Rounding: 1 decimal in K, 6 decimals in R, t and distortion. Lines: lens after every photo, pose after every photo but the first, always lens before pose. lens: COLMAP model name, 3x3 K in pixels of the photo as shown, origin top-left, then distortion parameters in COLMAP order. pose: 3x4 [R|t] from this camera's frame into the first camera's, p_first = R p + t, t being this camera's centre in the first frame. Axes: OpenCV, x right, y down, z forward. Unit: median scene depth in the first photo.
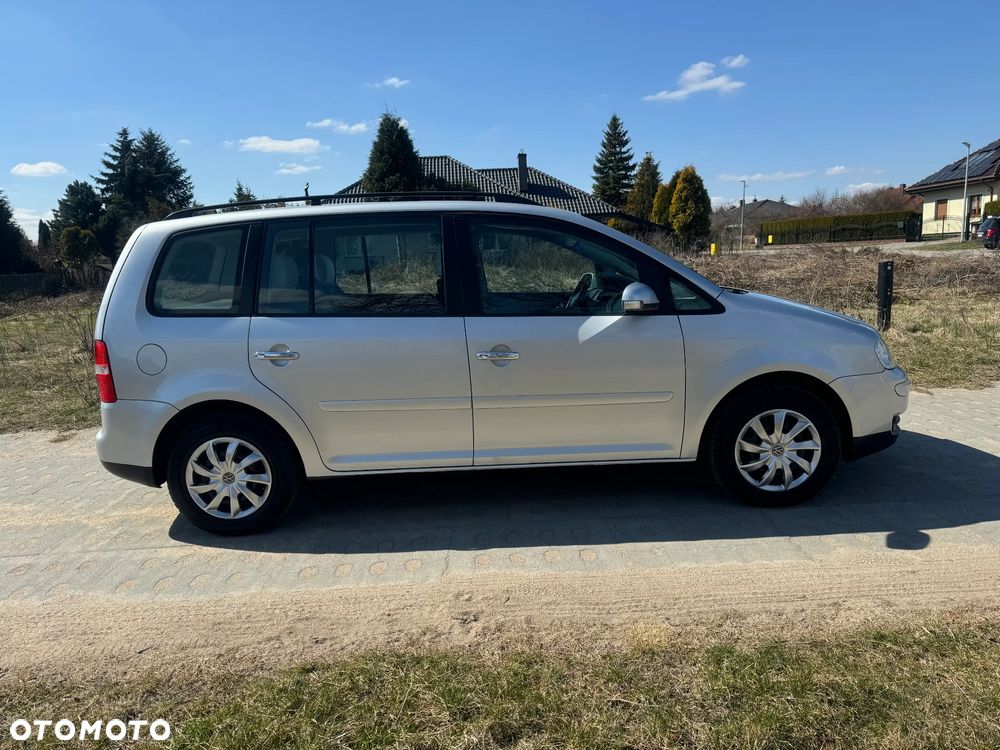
lens RADIAL K [[694.6, 0, 500.0], [0, 694.6, 375.0], [0, 0, 1]] dist [0.086823, -0.143136]
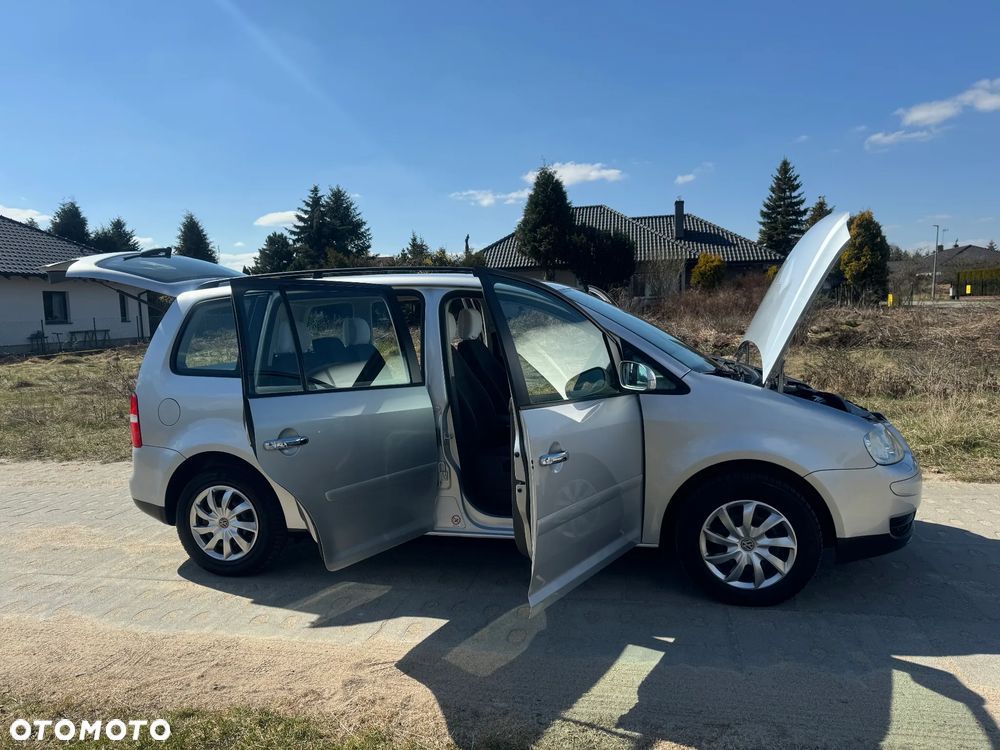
lens RADIAL K [[697.1, 0, 498.8], [0, 697.1, 370.2], [0, 0, 1]] dist [0.087233, -0.139956]
pose [[0.972172, 0.036807, -0.231357, 0.023653], [-0.052808, 0.996593, -0.063355, -0.003783], [0.228237, 0.073809, 0.970804, 0.000427]]
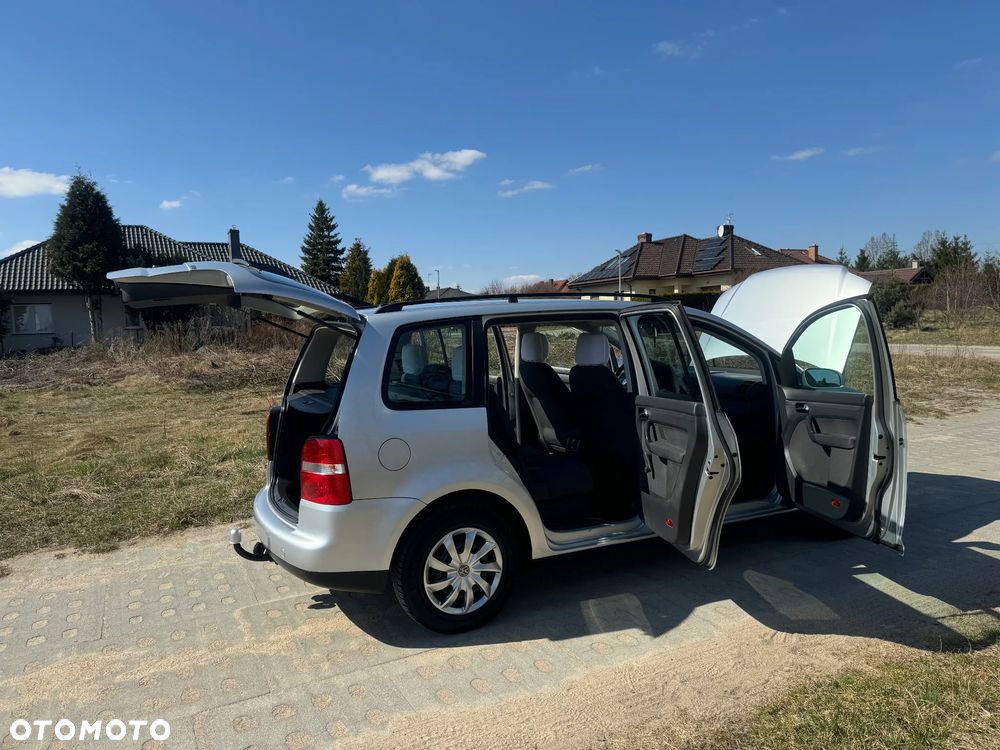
lens RADIAL K [[697.1, 0, 498.8], [0, 697.1, 370.2], [0, 0, 1]] dist [0.087233, -0.139956]
pose [[0.901737, -0.011112, 0.432143, -0.064376], [0.062505, 0.992516, -0.104906, -0.002191], [-0.427743, 0.121609, 0.895682, 0.005170]]
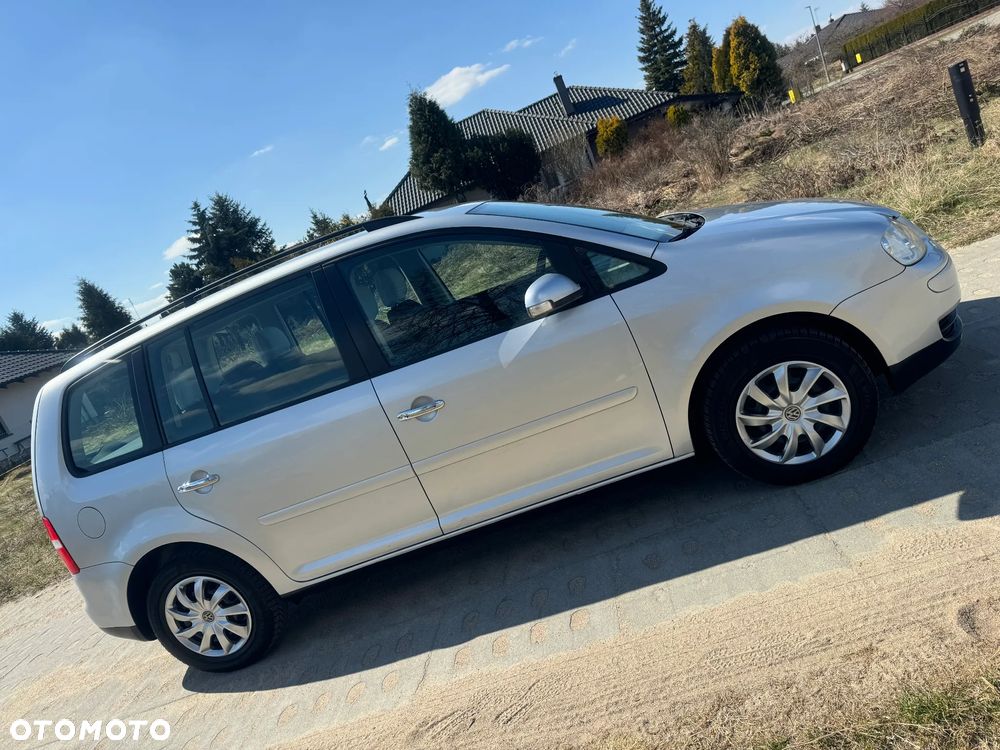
lens RADIAL K [[701.6, 0, 500.0], [0, 701.6, 375.0], [0, 0, 1]] dist [0.046414, -0.068288]
pose [[0.930390, -0.310604, -0.194680, 0.021662], [0.324913, 0.944642, 0.045644, -0.006191], [0.169726, -0.105720, 0.979804, 0.015040]]
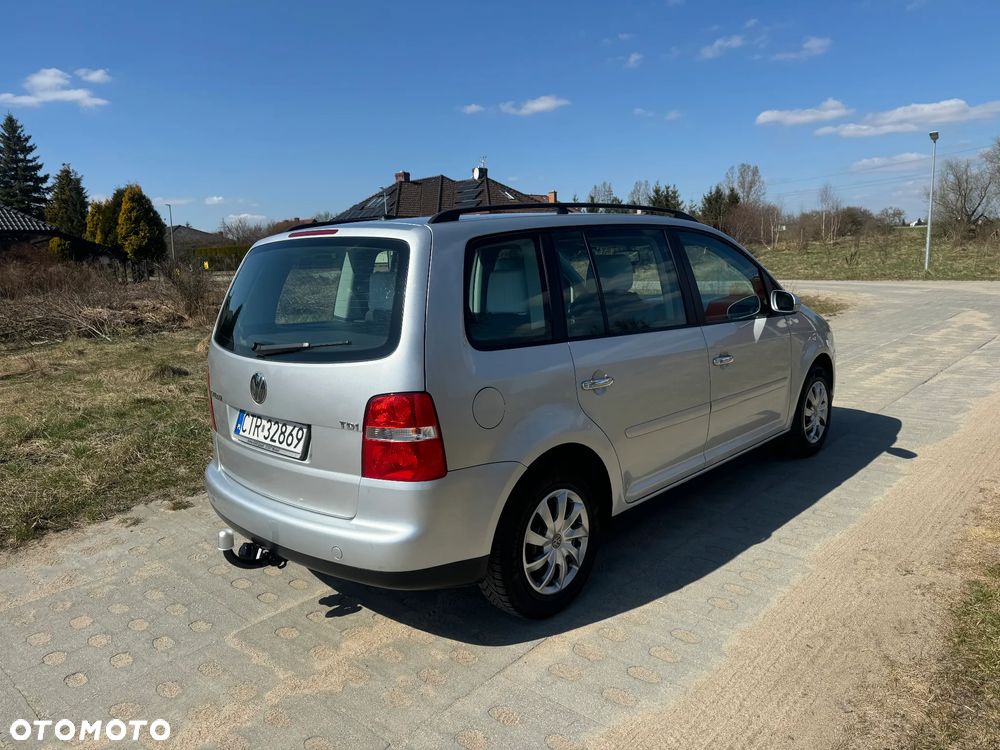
lens RADIAL K [[694.3, 0, 500.0], [0, 694.3, 375.0], [0, 0, 1]] dist [0.079037, -0.095399]
pose [[0.692131, -0.100870, 0.714689, -0.083320], [0.127844, 0.991663, 0.016153, -0.005486], [-0.710360, 0.080188, 0.699256, 0.039273]]
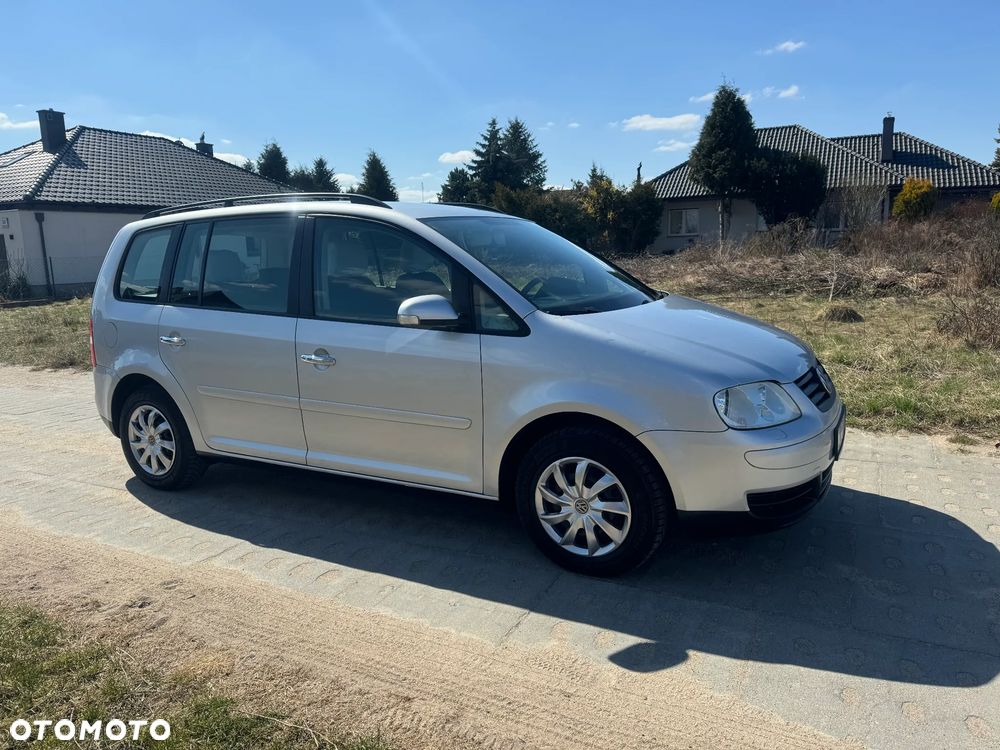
lens RADIAL K [[697.1, 0, 498.8], [0, 697.1, 370.2], [0, 0, 1]] dist [0.087233, -0.139956]
pose [[0.875083, 0.104077, -0.472649, 0.057032], [-0.092730, 0.994566, 0.047319, -0.006839], [0.475006, 0.002420, 0.879979, 0.019230]]
